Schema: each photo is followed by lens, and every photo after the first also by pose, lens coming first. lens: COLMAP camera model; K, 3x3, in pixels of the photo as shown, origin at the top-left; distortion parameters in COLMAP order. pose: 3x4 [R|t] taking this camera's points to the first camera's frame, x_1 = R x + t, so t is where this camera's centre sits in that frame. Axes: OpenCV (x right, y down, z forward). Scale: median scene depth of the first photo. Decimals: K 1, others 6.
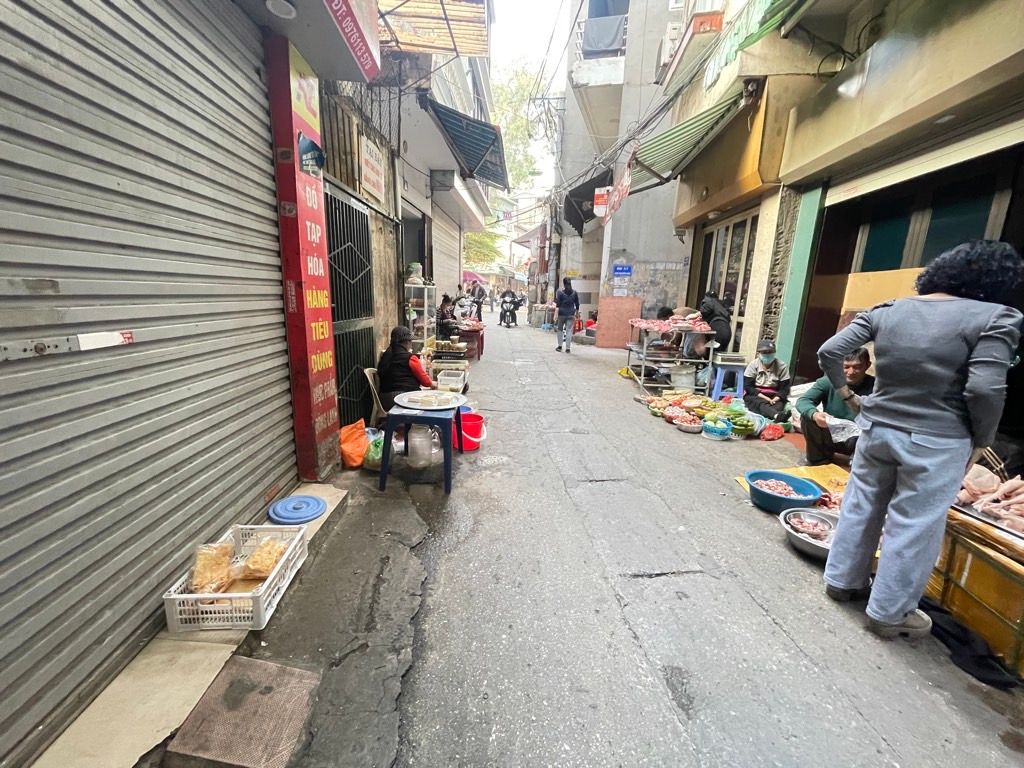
lens RADIAL K [[411.2, 0, 512.0], [0, 411.2, 384.0], [0, 0, 1]] dist [-0.009926, 0.000233]
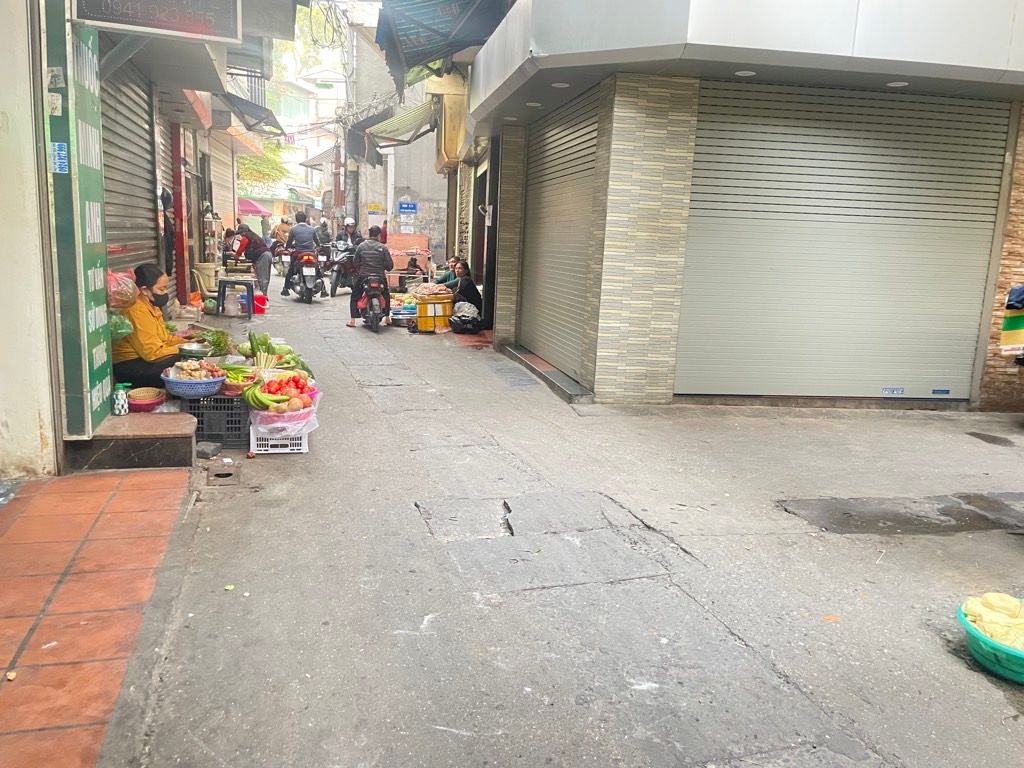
lens RADIAL K [[761.4, 0, 501.7], [0, 761.4, 382.2], [0, 0, 1]] dist [0.091528, -0.143870]
pose [[0.974243, -0.031788, 0.223248, 0.178540], [0.037542, 0.999062, -0.021573, 0.599033], [-0.222353, 0.029399, 0.974523, -2.598377]]
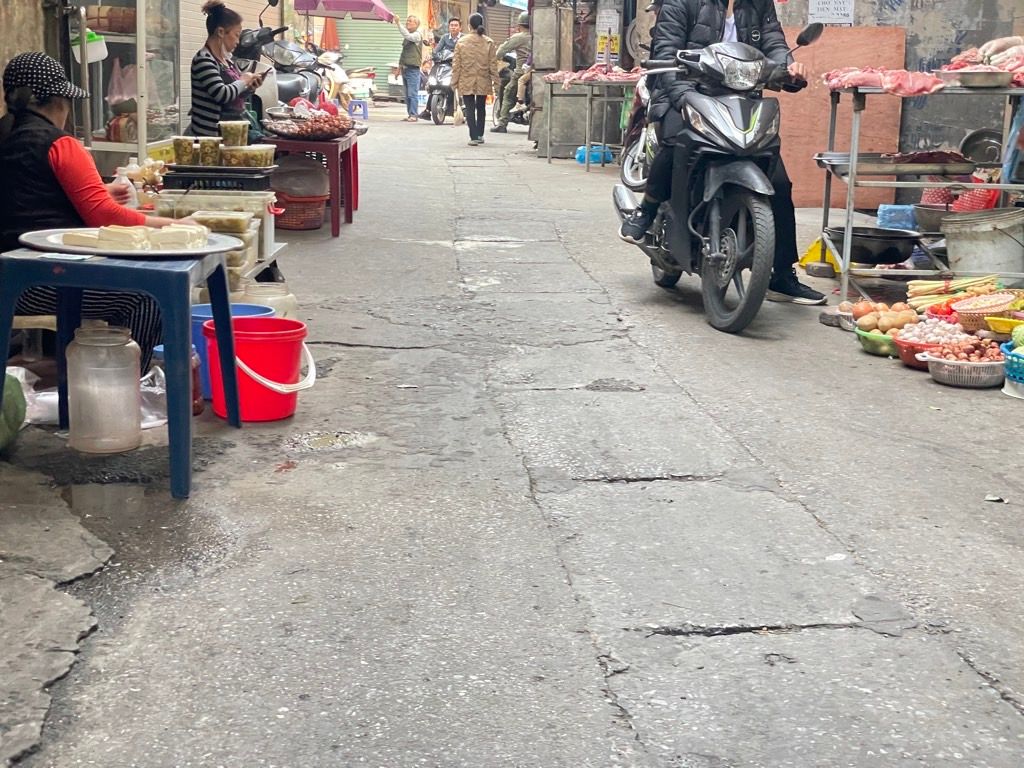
lens RADIAL K [[1521.4, 0, 512.0], [0, 1521.4, 384.0], [0, 0, 1]] dist [0.100438, 0.018047]
pose [[0.999876, -0.015233, 0.003943, 0.093641], [0.015290, 0.999772, -0.014938, 0.155458], [-0.003715, 0.014997, 0.999881, -0.223296]]
